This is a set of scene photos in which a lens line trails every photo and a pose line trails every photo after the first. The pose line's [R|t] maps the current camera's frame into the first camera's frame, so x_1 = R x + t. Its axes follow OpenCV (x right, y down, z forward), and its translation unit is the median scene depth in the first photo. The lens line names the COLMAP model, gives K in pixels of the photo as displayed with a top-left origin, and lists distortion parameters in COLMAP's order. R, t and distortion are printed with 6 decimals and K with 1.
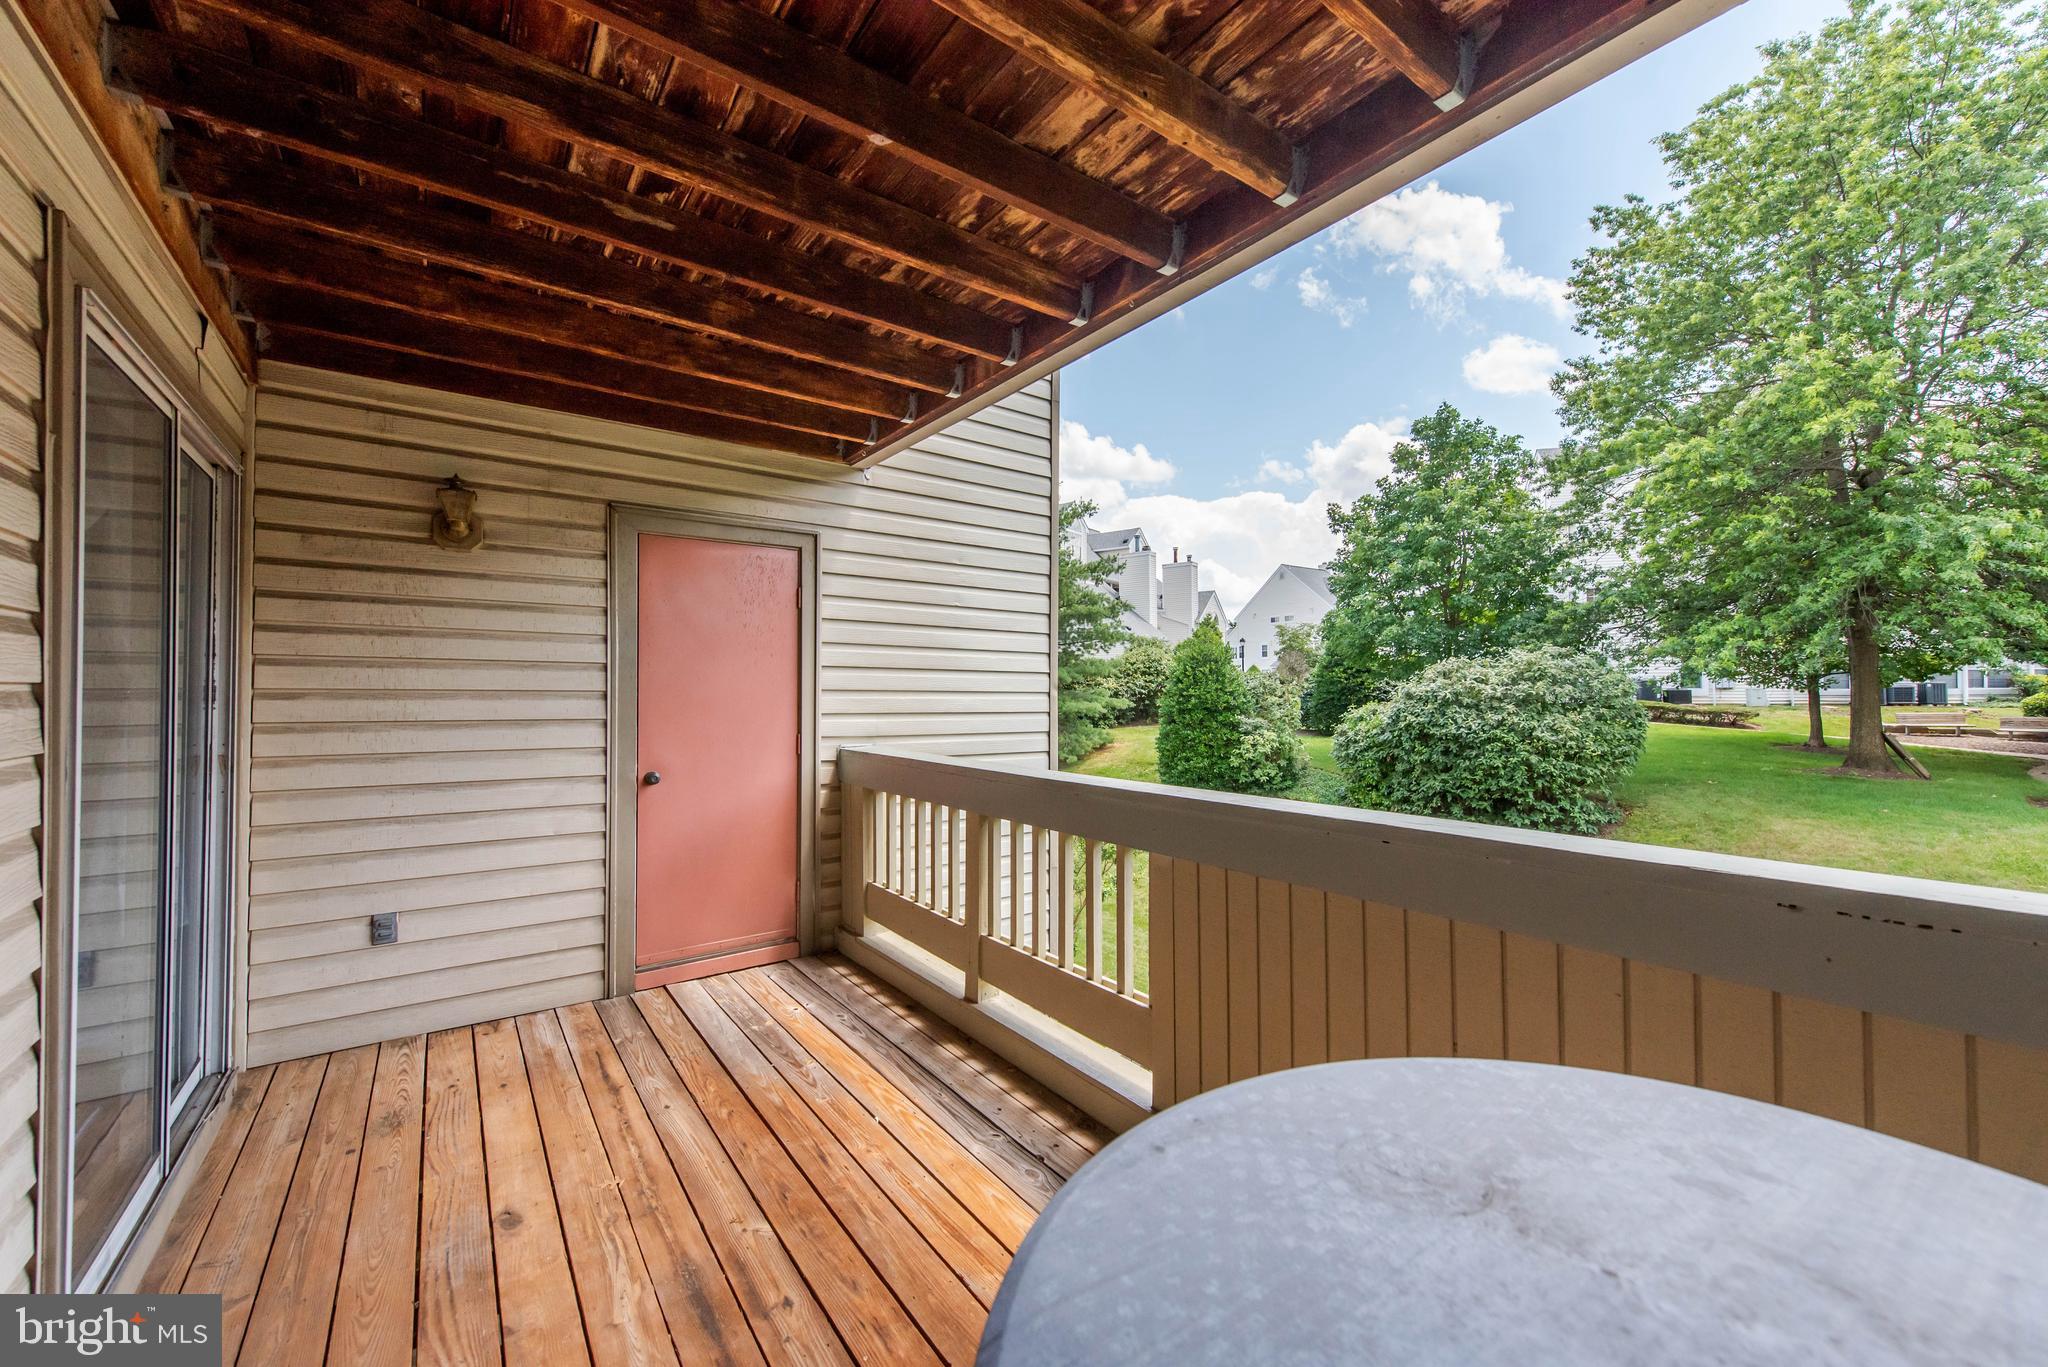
lens RADIAL K [[796.3, 0, 1024.0], [0, 796.3, 683.5], [0, 0, 1]] dist [0.000550, 0.000004]
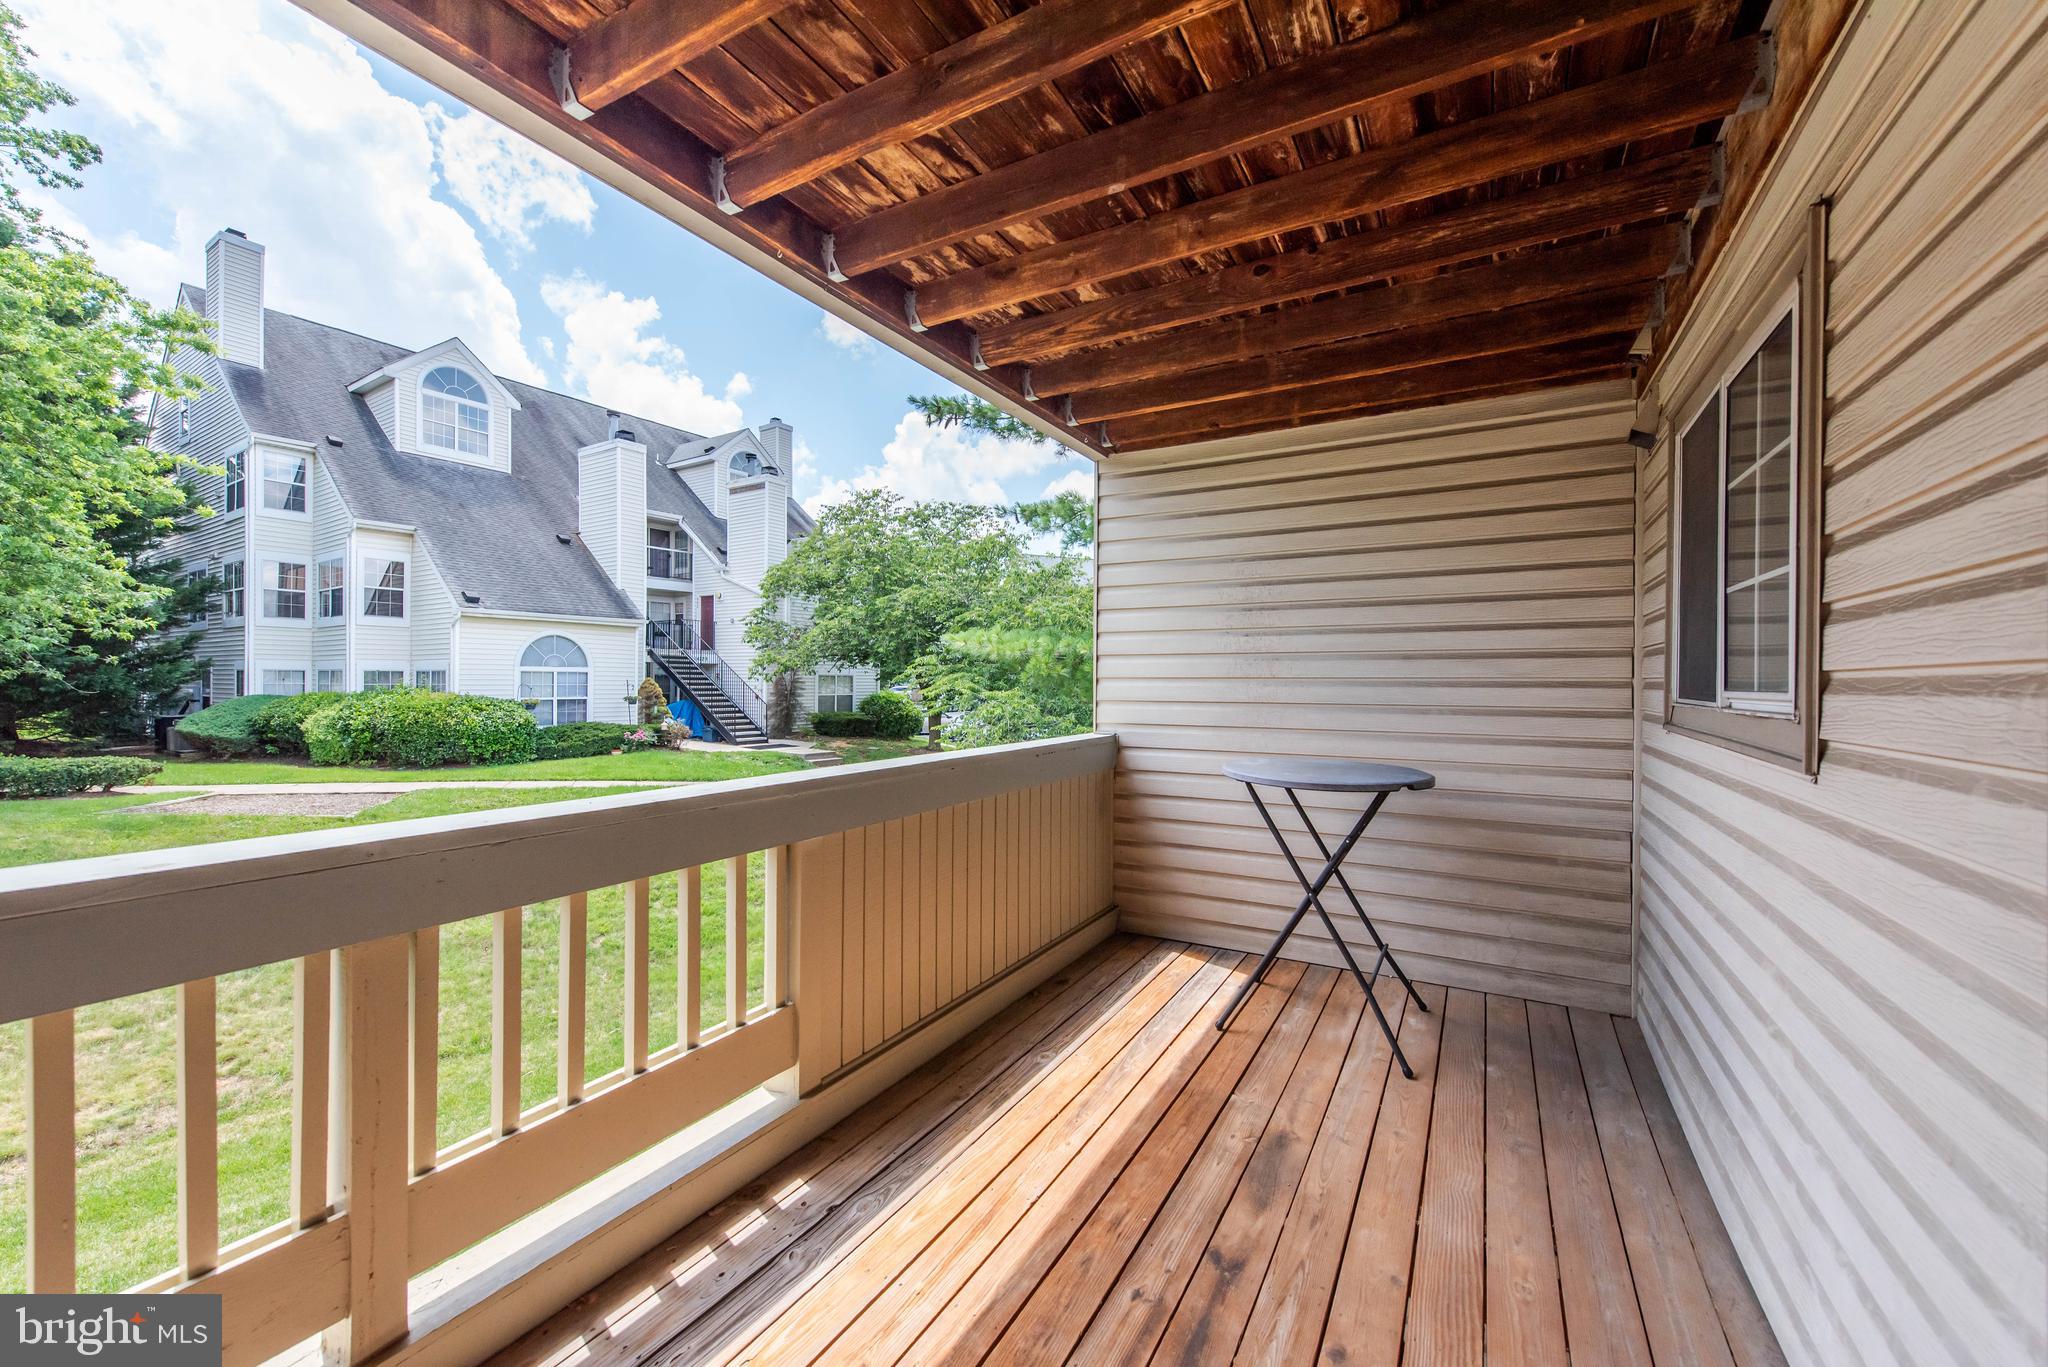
lens RADIAL K [[796.3, 0, 1024.0], [0, 796.3, 683.5], [0, 0, 1]] dist [0.000550, 0.000004]
pose [[-0.405846, -0.014455, 0.913827, -0.943143], [-0.012743, 0.999867, 0.010156, 0.003719], [-0.913852, -0.007523, -0.405977, 1.274583]]
